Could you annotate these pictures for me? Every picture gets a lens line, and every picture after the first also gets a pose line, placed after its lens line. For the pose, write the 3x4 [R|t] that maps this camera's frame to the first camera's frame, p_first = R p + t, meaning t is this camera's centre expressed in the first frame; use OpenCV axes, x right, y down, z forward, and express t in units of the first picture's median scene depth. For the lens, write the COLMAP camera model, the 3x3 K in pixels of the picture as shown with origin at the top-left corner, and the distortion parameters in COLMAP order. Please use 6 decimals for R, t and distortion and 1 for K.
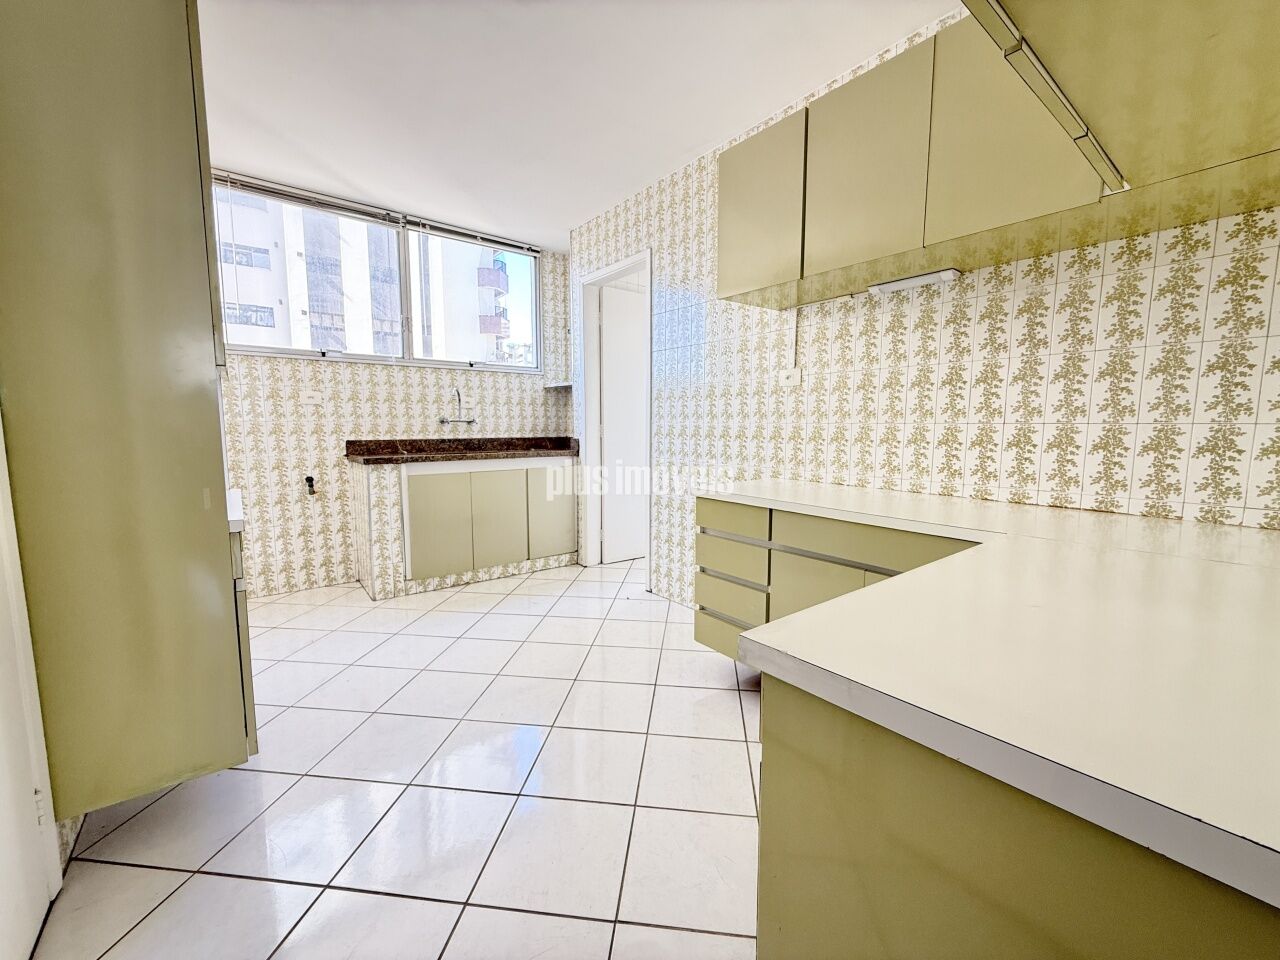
lens RADIAL K [[514.1, 0, 640.0], [0, 514.1, 480.0], [0, 0, 1]] dist [0.001725, 0.000234]
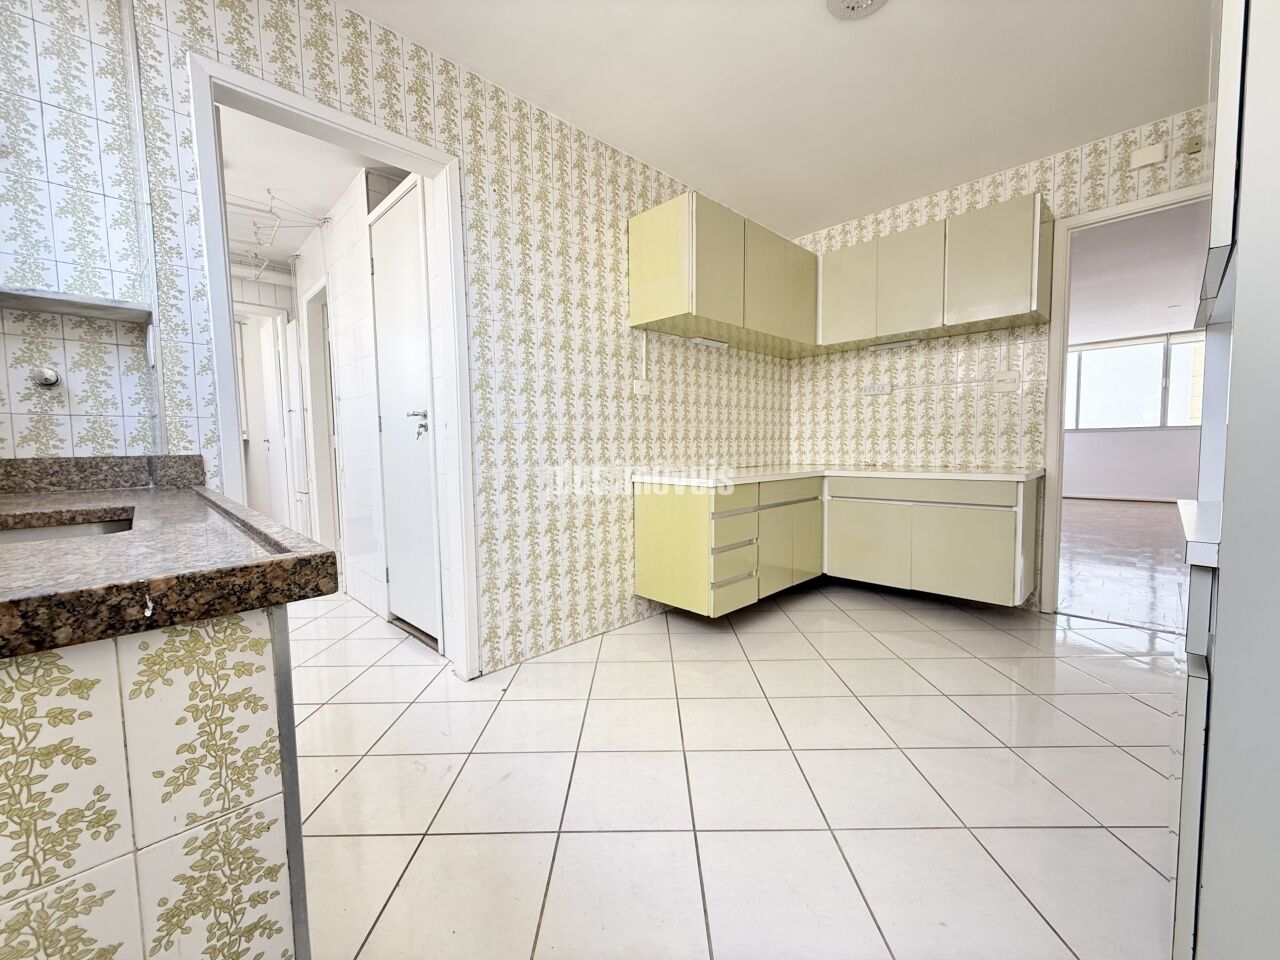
lens RADIAL K [[514.1, 0, 640.0], [0, 514.1, 480.0], [0, 0, 1]] dist [0.001725, 0.000234]
pose [[-0.111737, -0.070003, 0.991269, -0.873420], [0.119031, 0.989391, 0.083288, -0.086598], [-0.986583, 0.127298, -0.102219, 1.126784]]
